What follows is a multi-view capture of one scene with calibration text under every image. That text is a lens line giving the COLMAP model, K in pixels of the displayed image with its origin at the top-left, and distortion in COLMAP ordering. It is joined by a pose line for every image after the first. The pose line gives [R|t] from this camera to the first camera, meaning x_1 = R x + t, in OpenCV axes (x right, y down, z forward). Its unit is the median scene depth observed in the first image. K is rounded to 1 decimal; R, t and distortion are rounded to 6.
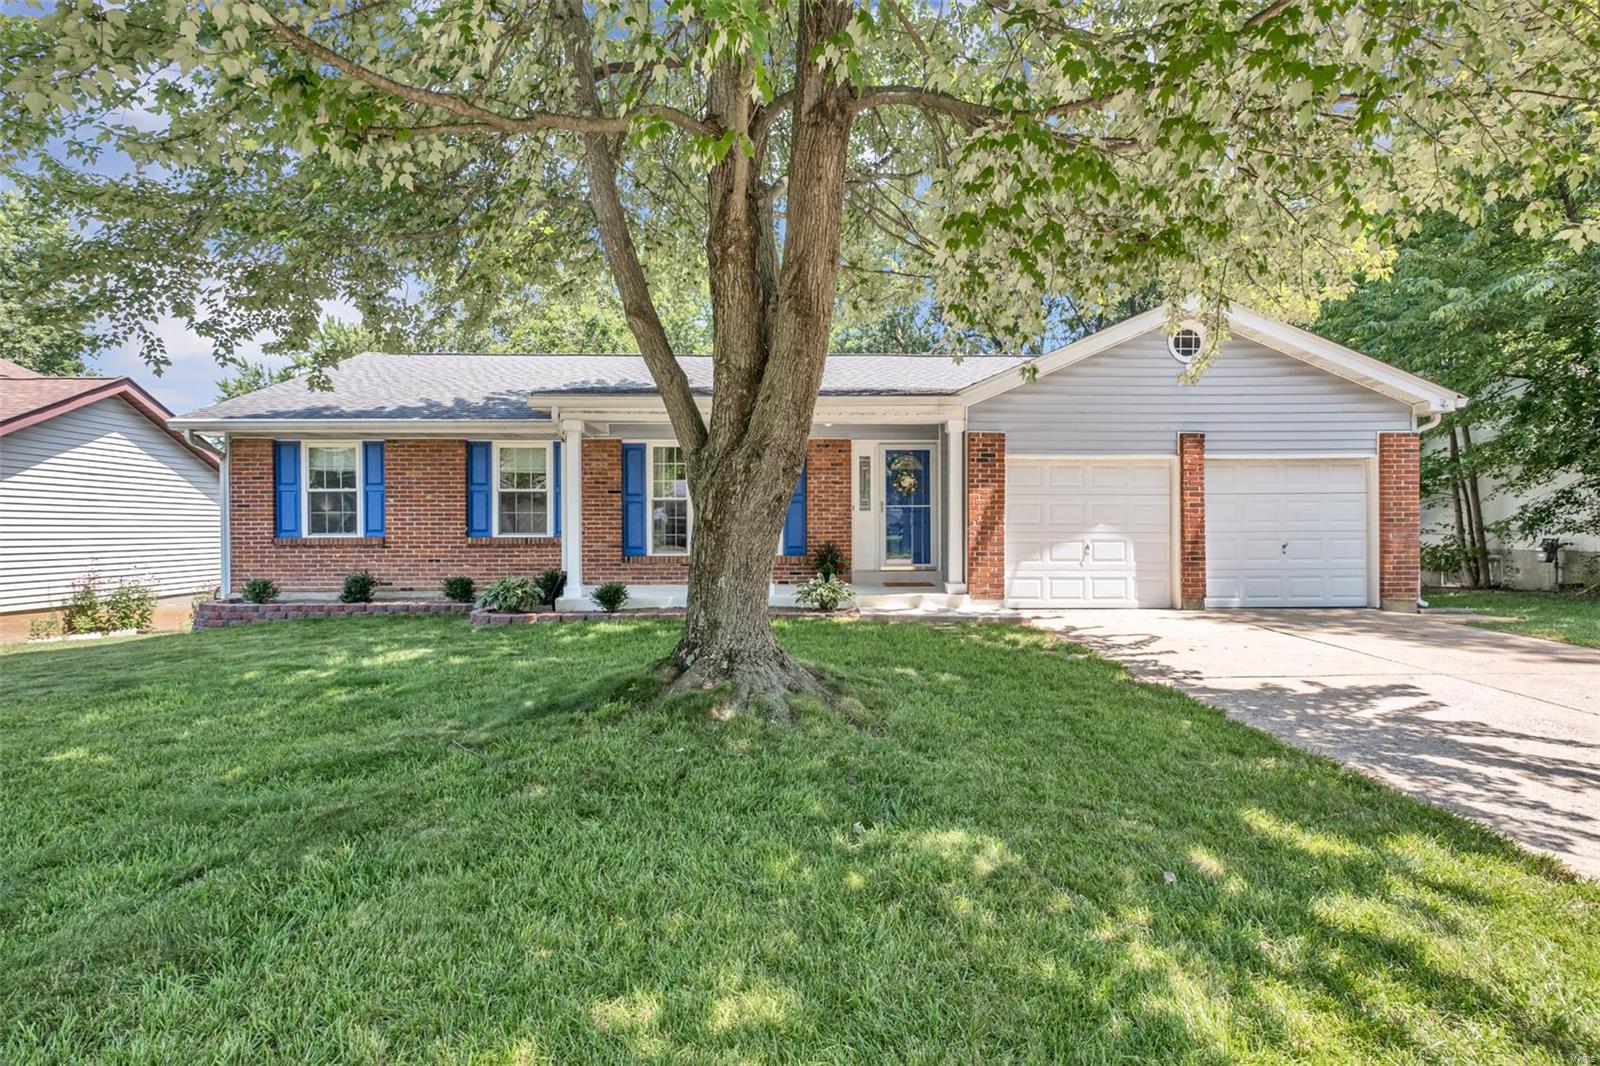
lens RADIAL K [[777.7, 0, 801.6], [0, 777.7, 523.0], [0, 0, 1]] dist [0.001261, -0.000001]
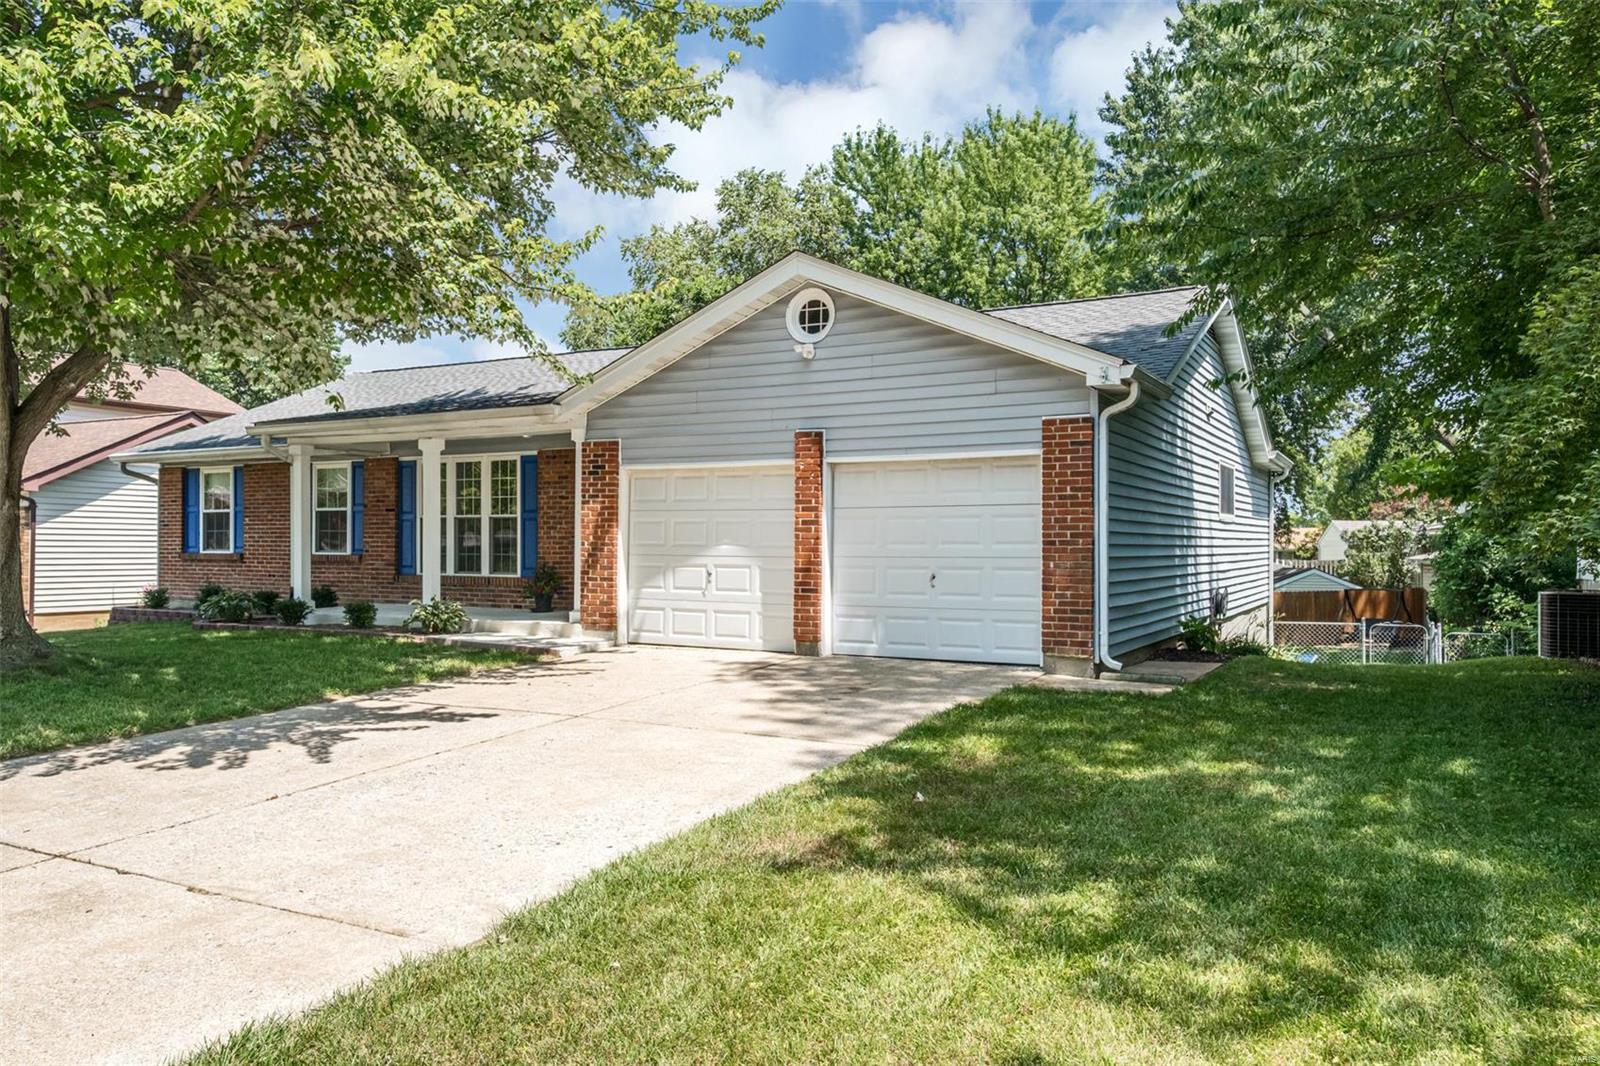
lens RADIAL K [[1133.2, 0, 800.2], [0, 1133.2, 534.3], [0, 0, 1]] dist [0.009487, 0.000539]
pose [[0.870181, 0.001921, -0.492728, 1.046003], [-0.005219, 0.999972, -0.005318, -0.004767], [0.492704, 0.007200, 0.870167, -0.005800]]
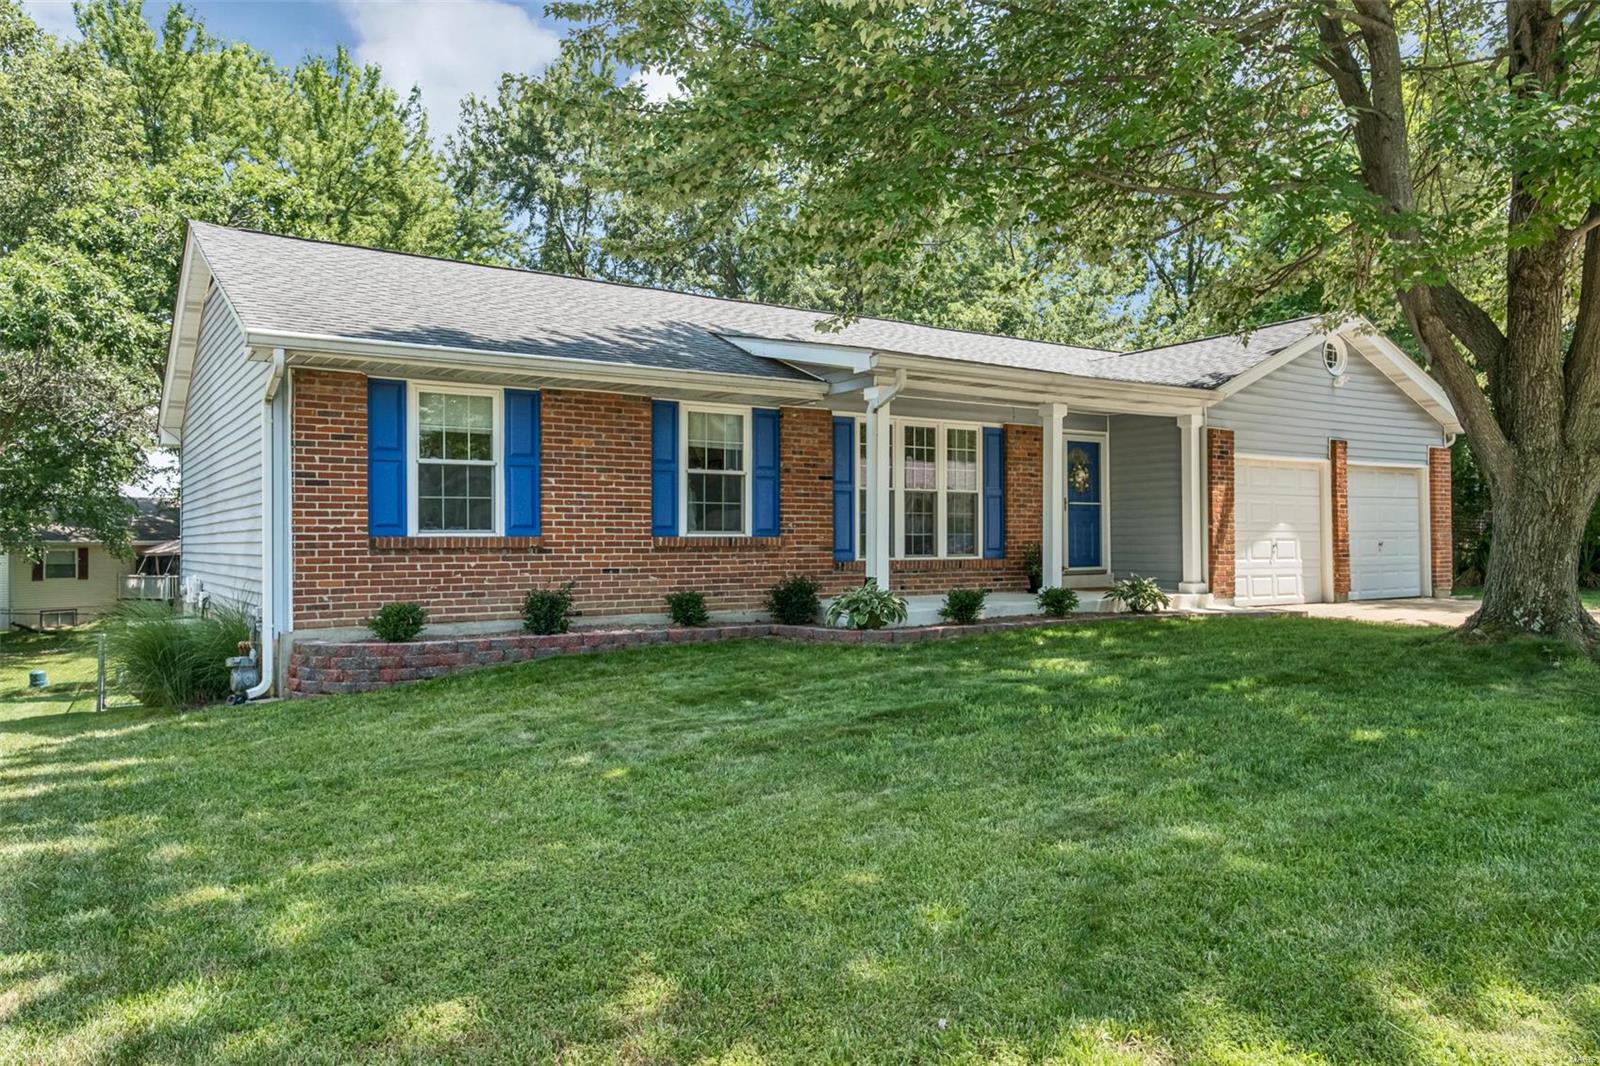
lens RADIAL K [[1133.2, 0, 797.4], [0, 1133.2, 539.0], [0, 0, 1]] dist [0.009487, 0.000539]
pose [[0.838223, 0.001001, 0.545327, -0.982732], [0.001201, 0.999992, -0.003682, 0.027253], [-0.545326, 0.003742, 0.838216, 0.082807]]
